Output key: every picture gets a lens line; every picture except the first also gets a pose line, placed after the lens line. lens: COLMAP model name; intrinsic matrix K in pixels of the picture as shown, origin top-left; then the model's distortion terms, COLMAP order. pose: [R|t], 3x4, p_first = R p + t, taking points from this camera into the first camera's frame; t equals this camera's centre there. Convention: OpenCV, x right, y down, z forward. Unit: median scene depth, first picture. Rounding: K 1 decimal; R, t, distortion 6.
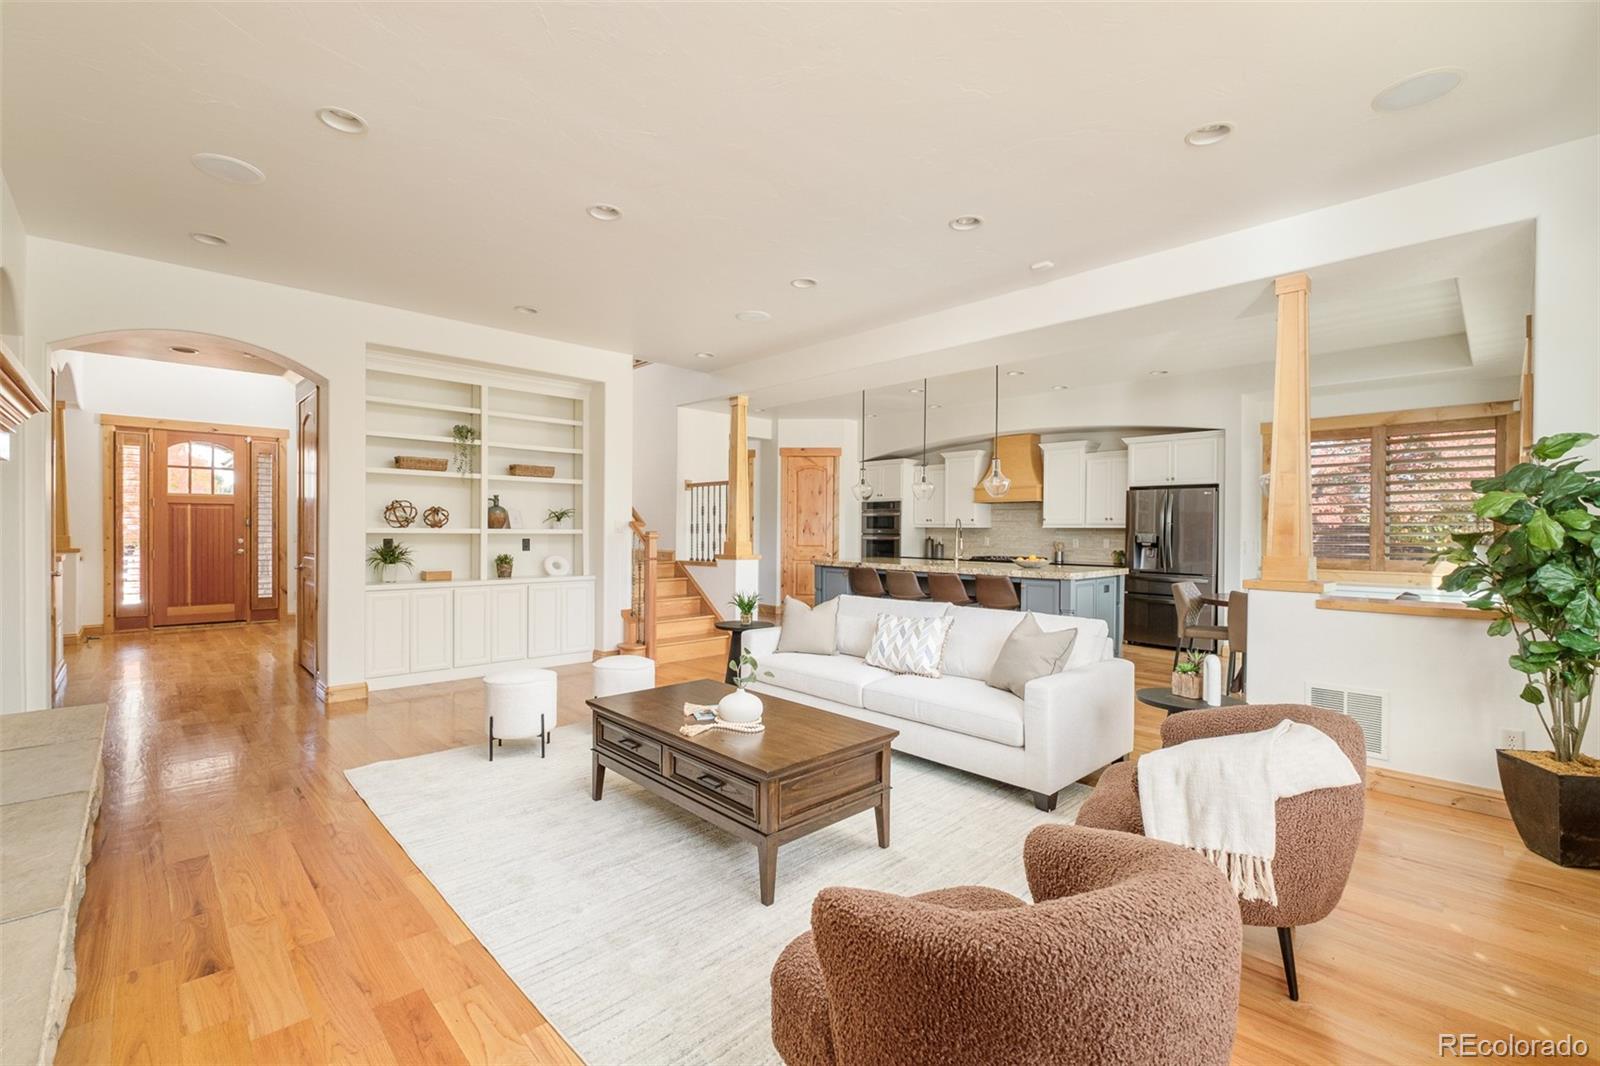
lens RADIAL K [[693.2, 0, 776.7], [0, 693.2, 531.6], [0, 0, 1]] dist [-0.008759, 0.000864]
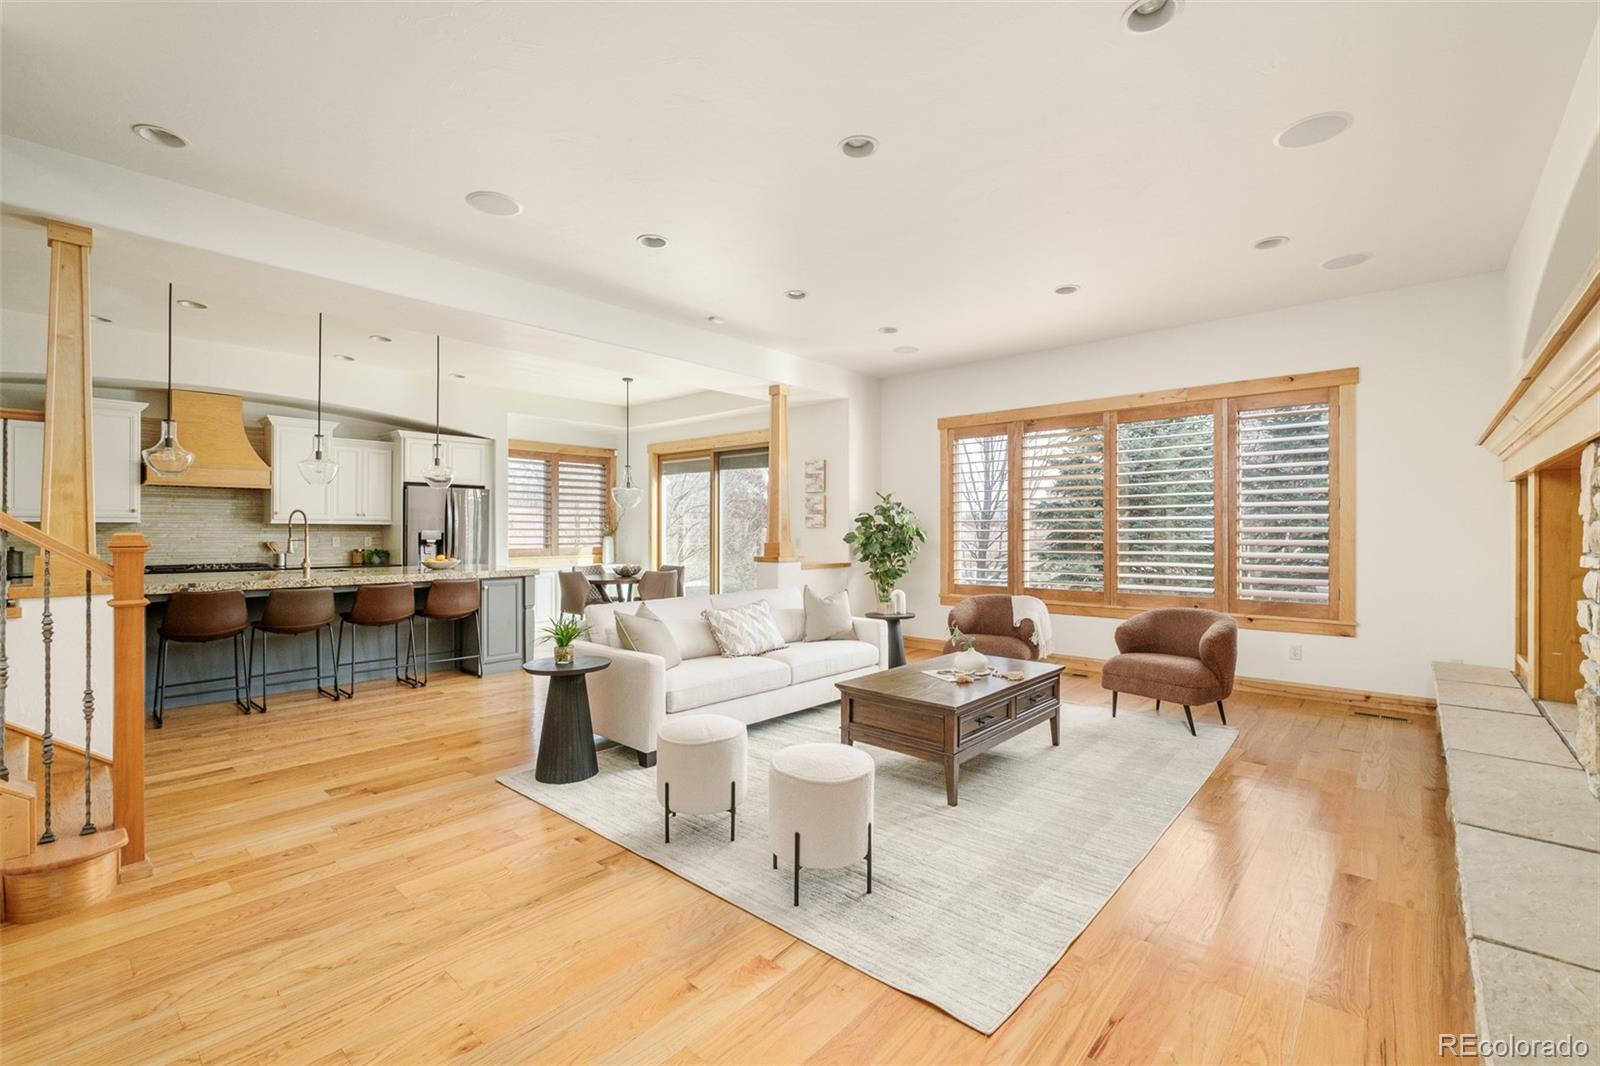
lens RADIAL K [[693.2, 0, 805.3], [0, 693.2, 534.0], [0, 0, 1]] dist [-0.008759, 0.000864]
pose [[-0.094899, -0.012097, 0.995413, -0.413195], [0.000780, 0.999925, 0.012227, -0.002944], [-0.995487, 0.001936, -0.094883, 0.441879]]
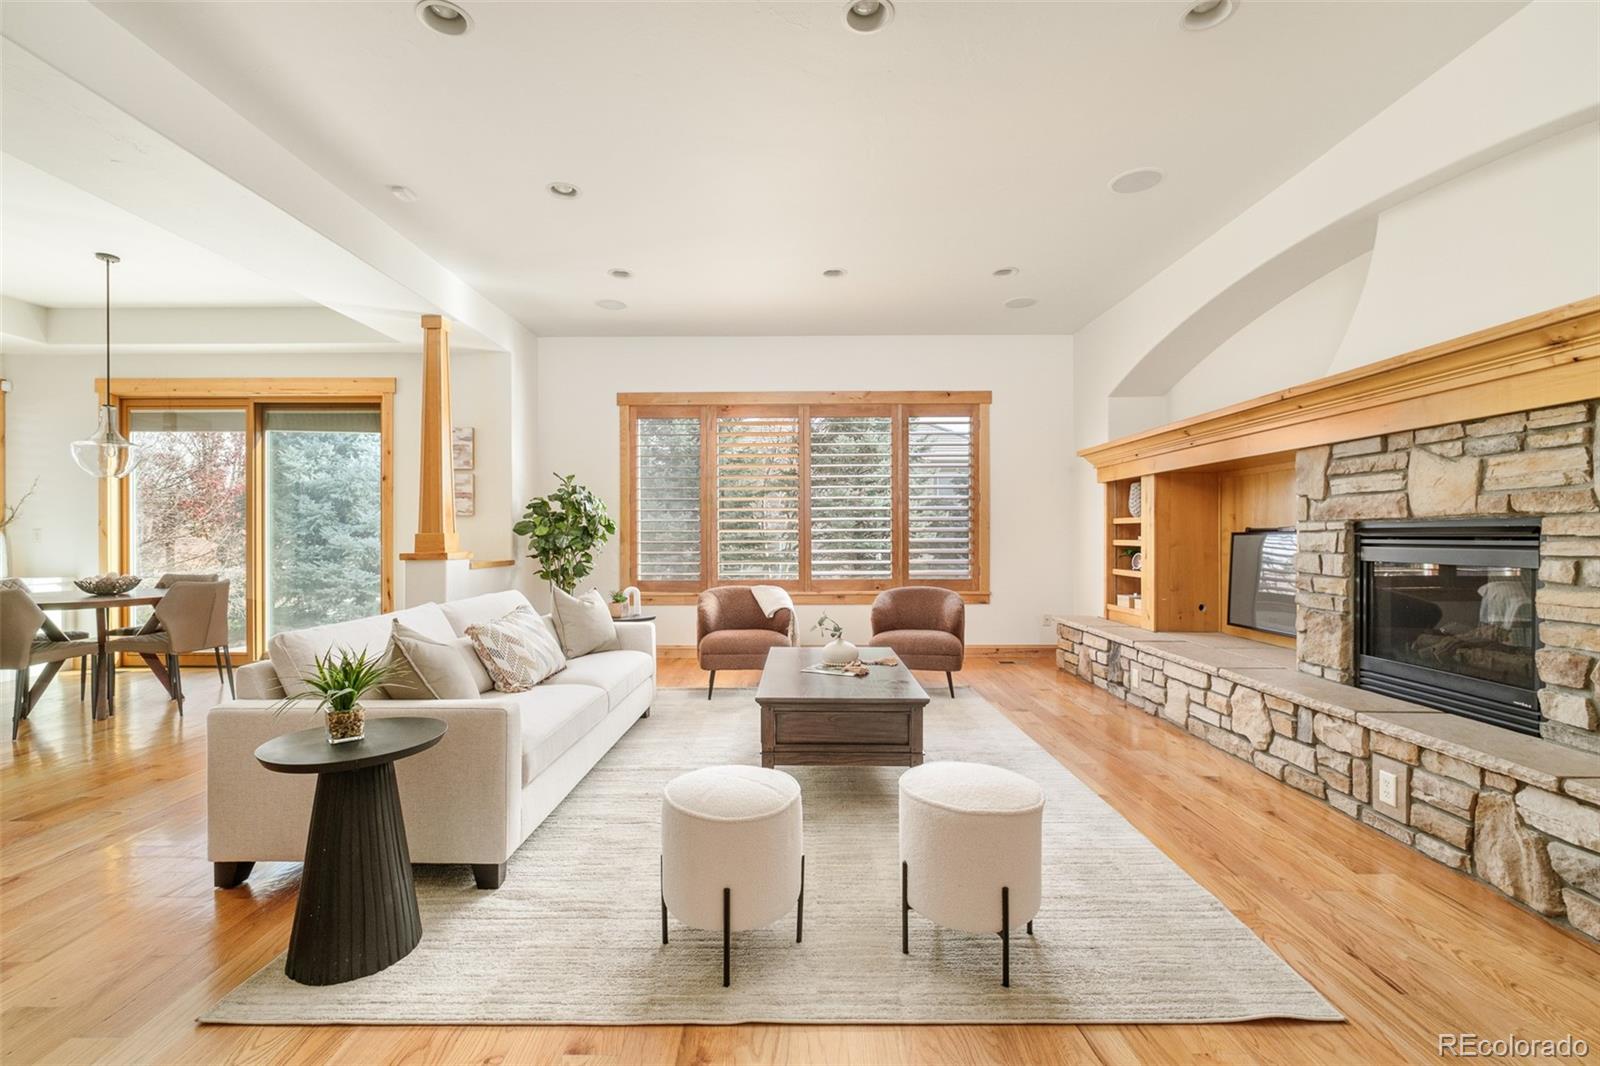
lens RADIAL K [[693.2, 0, 797.1], [0, 693.2, 540.1], [0, 0, 1]] dist [-0.008759, 0.000864]
pose [[-0.728702, -0.008817, 0.684774, -0.248980], [-0.000696, 0.999926, 0.012134, 0.013414], [-0.684831, 0.008366, -0.728654, 0.594522]]
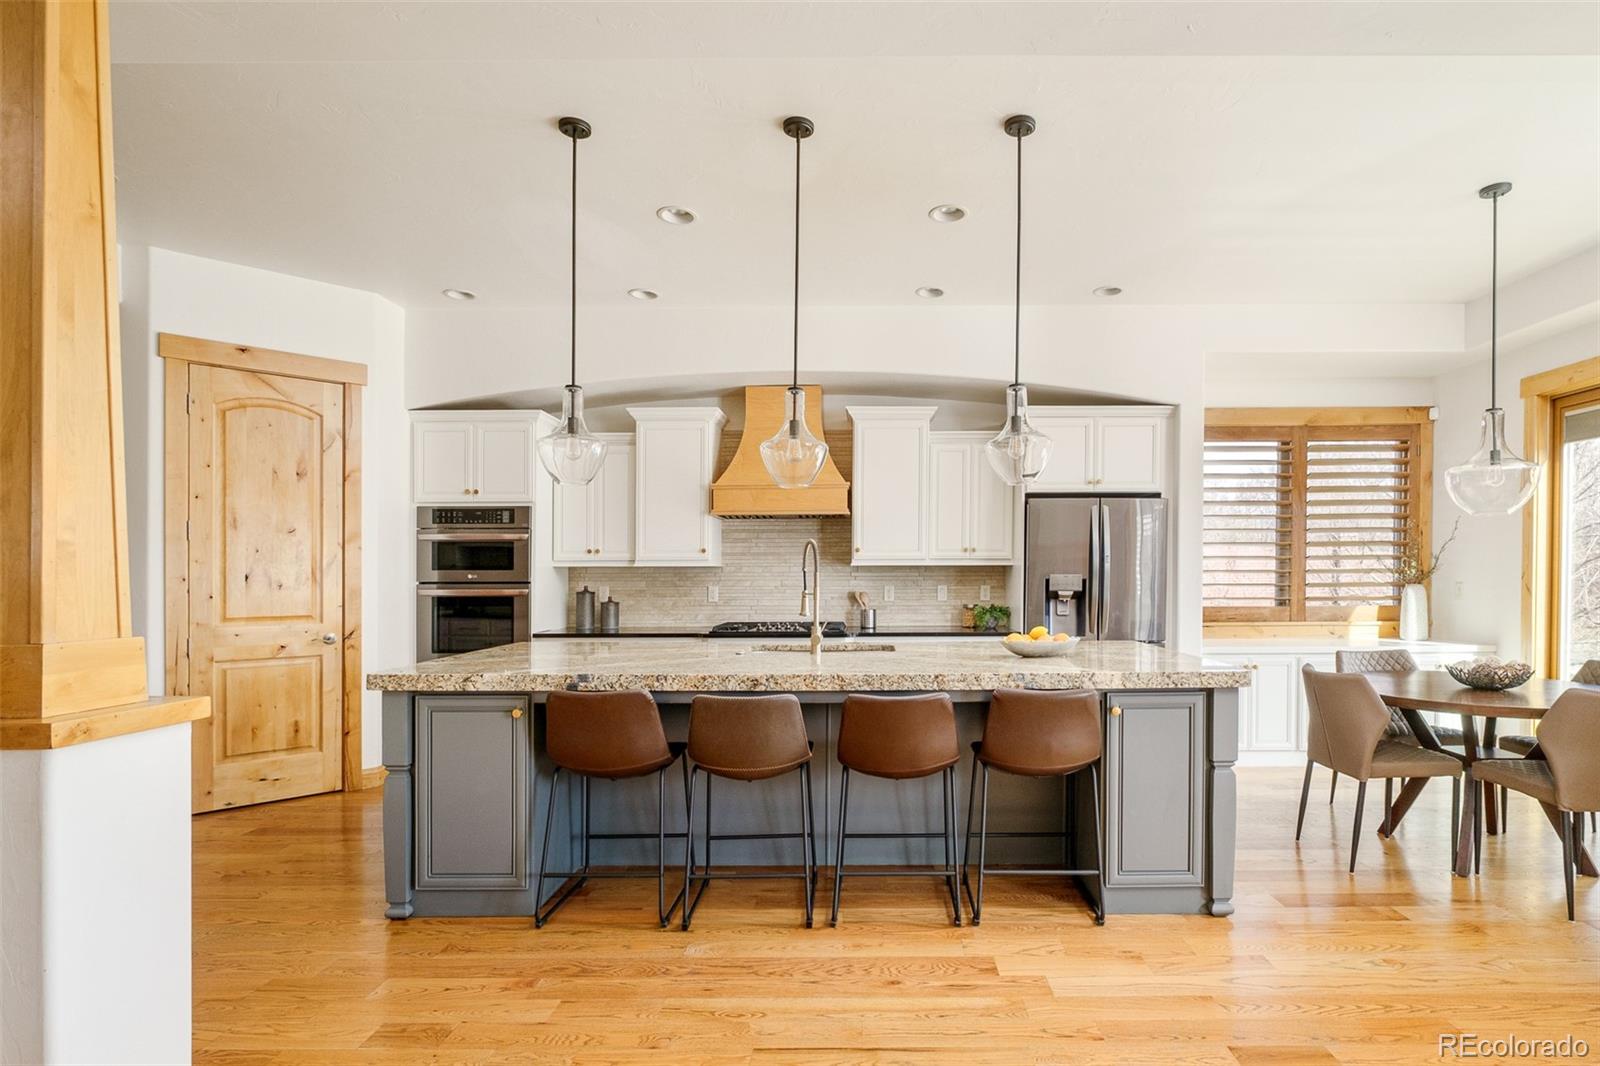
lens RADIAL K [[793.4, 0, 873.1], [0, 793.4, 591.5], [0, 0, 1]] dist [-0.006483, 0.000239]
pose [[0.680660, -0.026094, 0.732135, -0.045945], [0.010964, 0.999616, 0.025434, -0.001152], [-0.732518, -0.009285, 0.680685, 0.533345]]
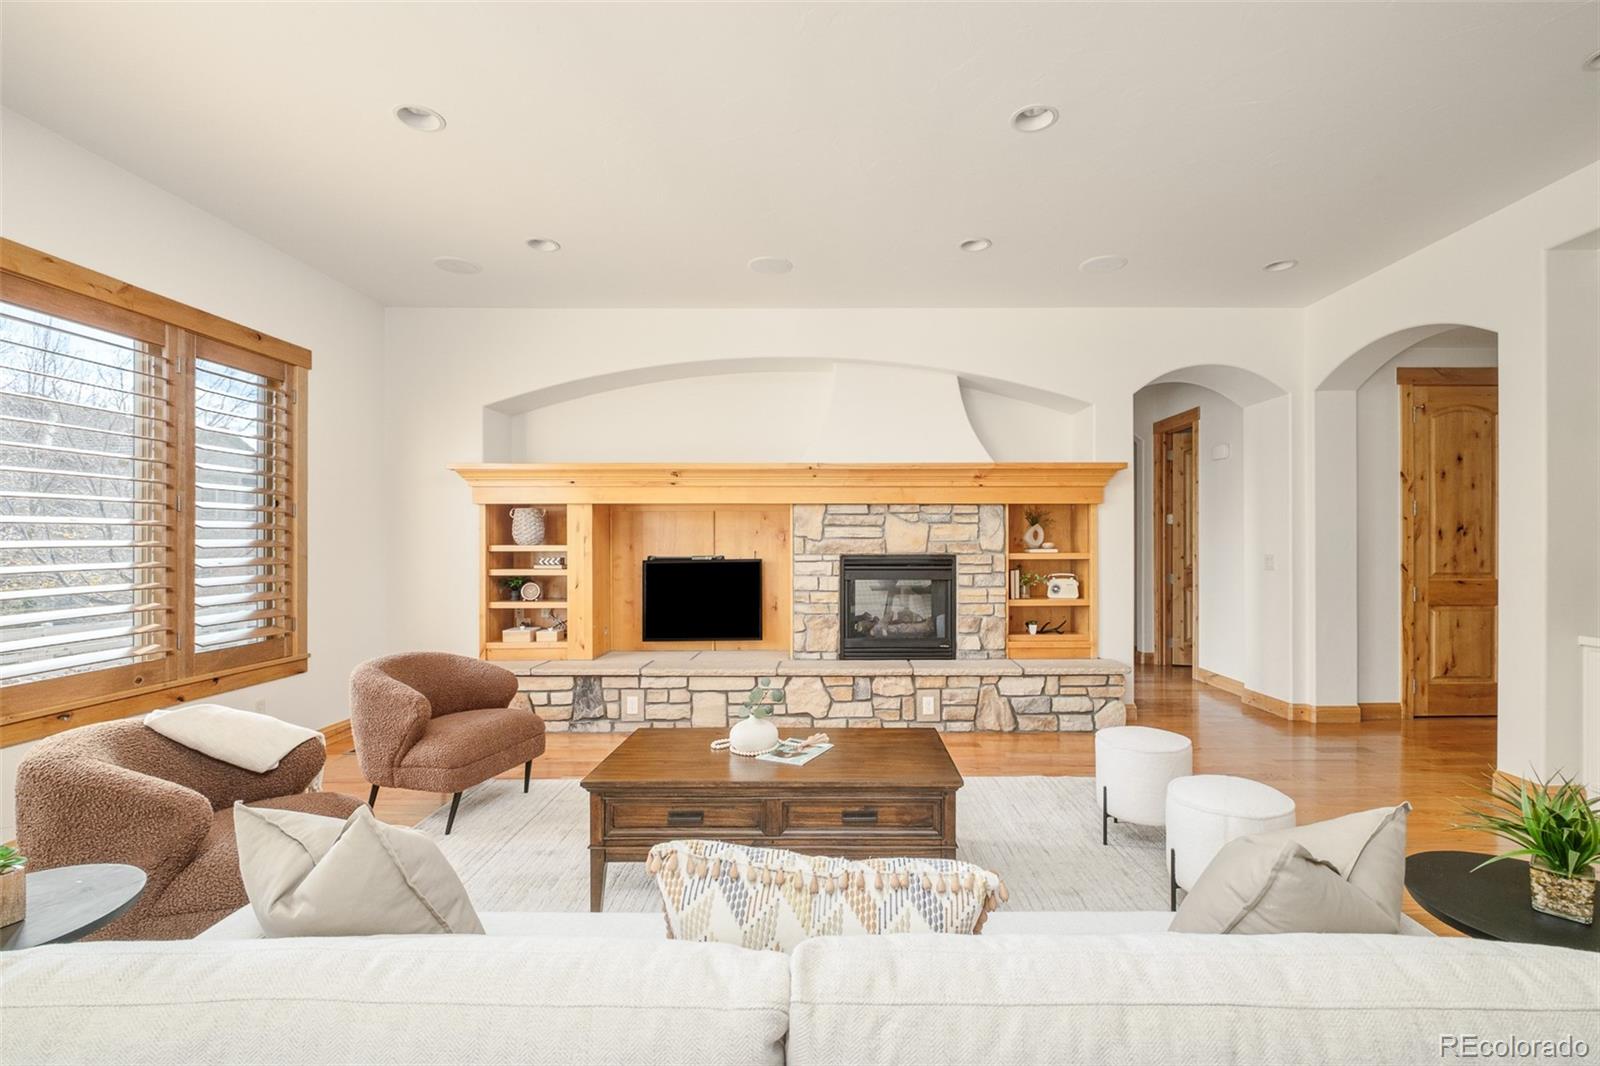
lens RADIAL K [[693.2, 0, 840.6], [0, 693.2, 542.2], [0, 0, 1]] dist [-0.008759, 0.000864]
pose [[-0.684411, -0.006531, -0.729067, 0.173231], [-0.002959, 0.999977, -0.006181, 0.001583], [0.729090, -0.002073, -0.684414, 0.527543]]
